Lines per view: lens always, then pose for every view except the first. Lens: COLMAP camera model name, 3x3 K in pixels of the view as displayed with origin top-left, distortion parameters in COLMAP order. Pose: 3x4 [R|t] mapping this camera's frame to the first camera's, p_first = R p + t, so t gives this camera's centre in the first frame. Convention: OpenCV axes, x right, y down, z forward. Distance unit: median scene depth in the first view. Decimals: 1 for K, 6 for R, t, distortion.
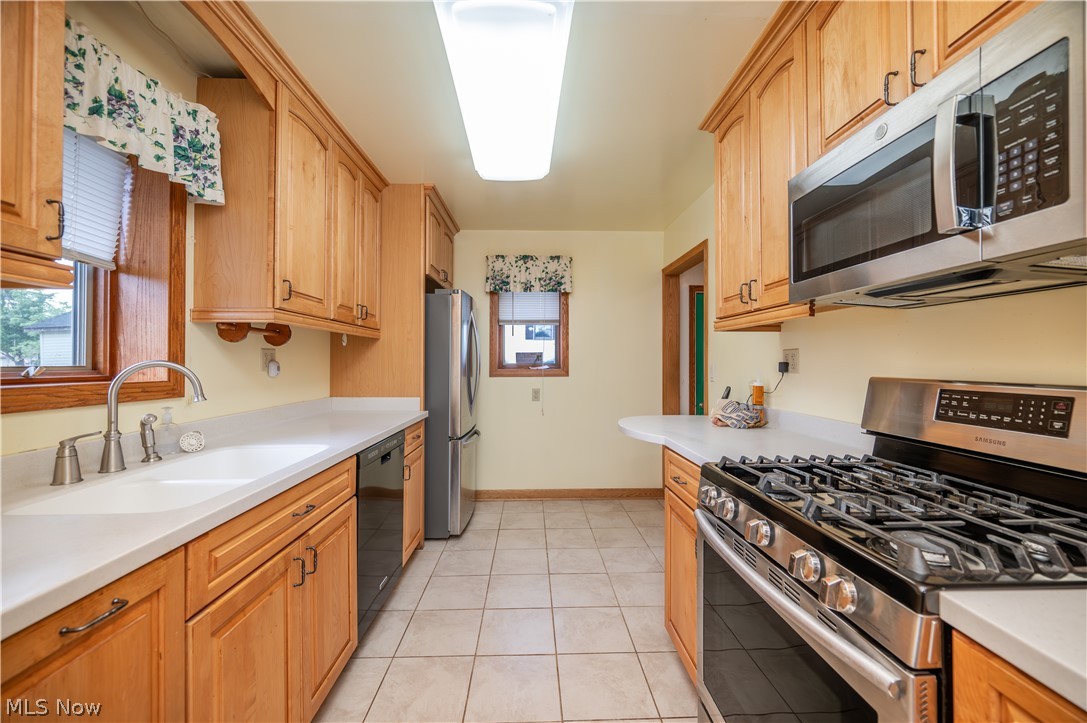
lens RADIAL K [[429.8, 0, 545.5], [0, 429.8, 360.6], [0, 0, 1]] dist [0.001201, -0.000616]
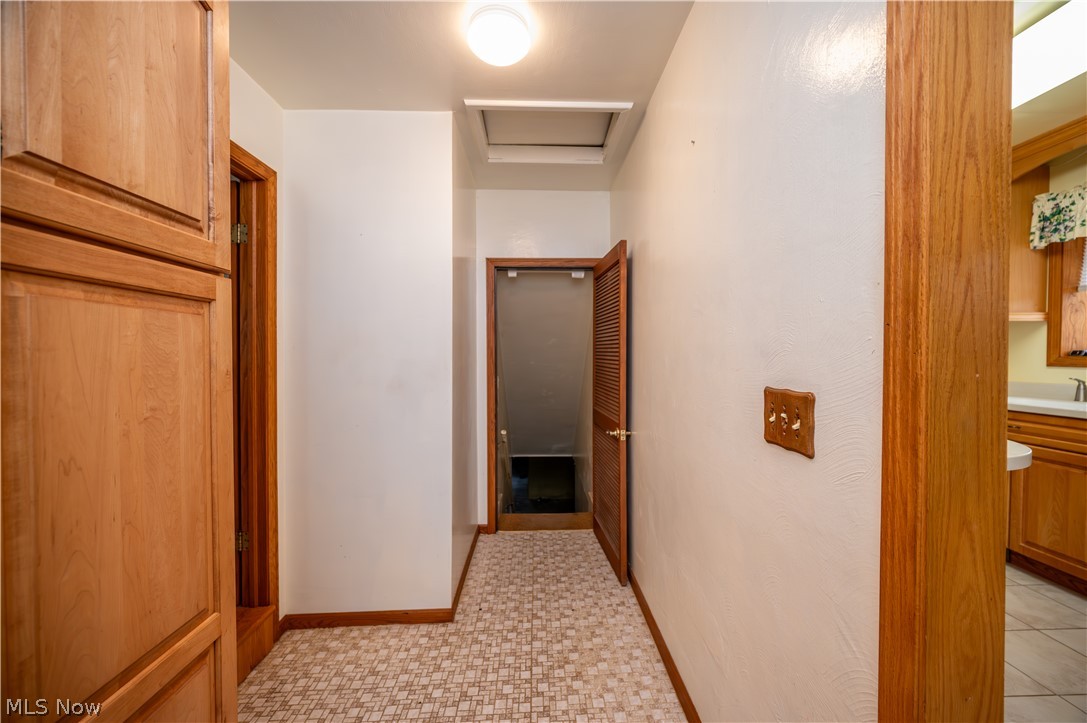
lens RADIAL K [[418.6, 0, 541.1], [0, 418.6, 363.6], [0, 0, 1]] dist [0.000720, -0.000428]
pose [[-0.999995, 0.000926, 0.003066, 1.160476], [0.000966, 0.999911, 0.013339, 0.047701], [-0.003054, 0.013342, -0.999906, 2.283910]]
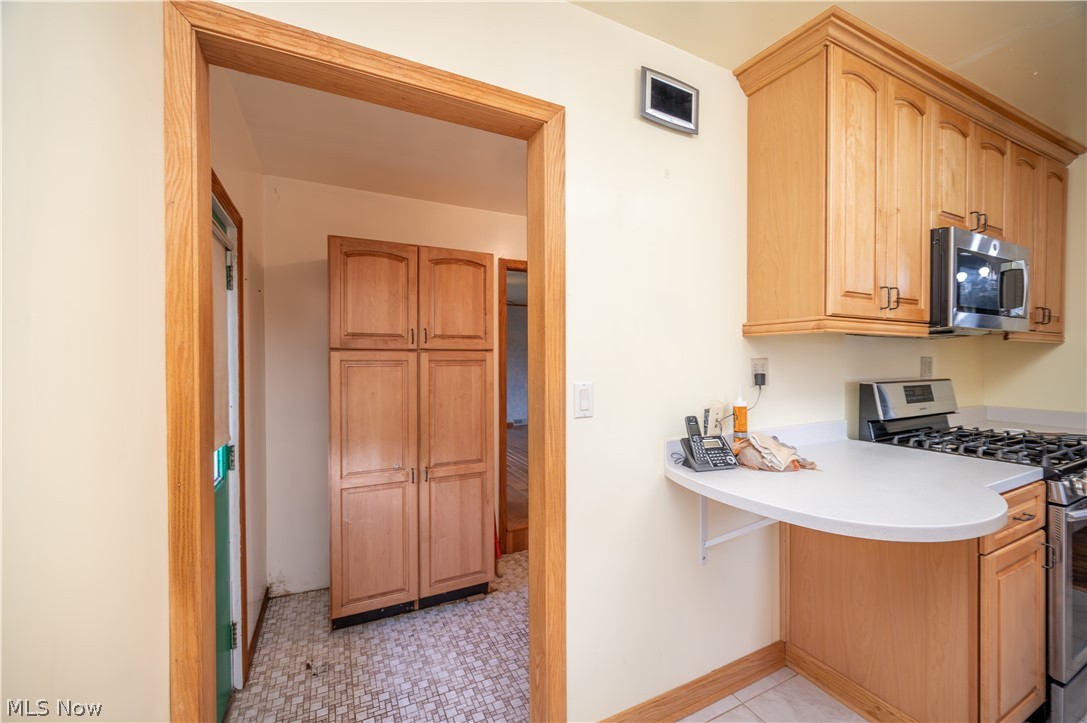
lens RADIAL K [[436.6, 0, 544.9], [0, 436.6, 361.9], [0, 0, 1]] dist [-0.001252, -0.000561]
pose [[-0.420366, -0.006095, 0.907334, -0.069123], [-0.001695, 0.999981, 0.005932, -0.031136], [-0.907353, 0.000955, -0.420368, 2.254247]]
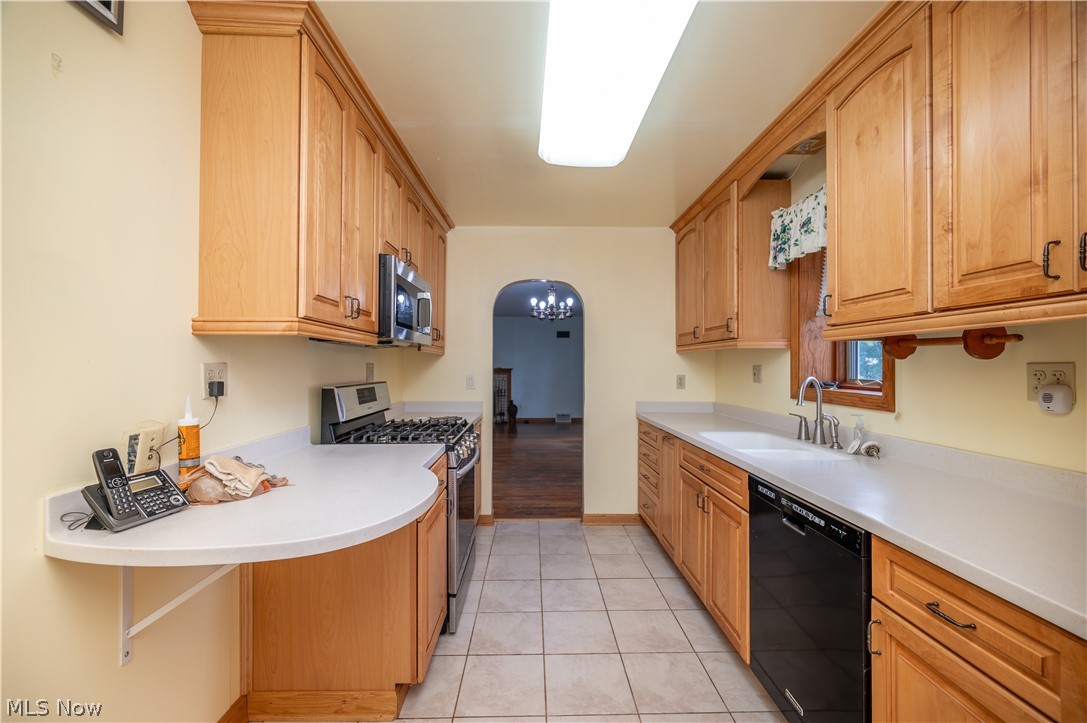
lens RADIAL K [[436.6, 0, 544.9], [0, 436.6, 361.9], [0, 0, 1]] dist [-0.001252, -0.000561]
pose [[-0.999993, -0.002550, 0.002860, 0.030811], [-0.002586, 0.999916, -0.012669, -0.026835], [-0.002828, -0.012677, -0.999916, 2.186993]]
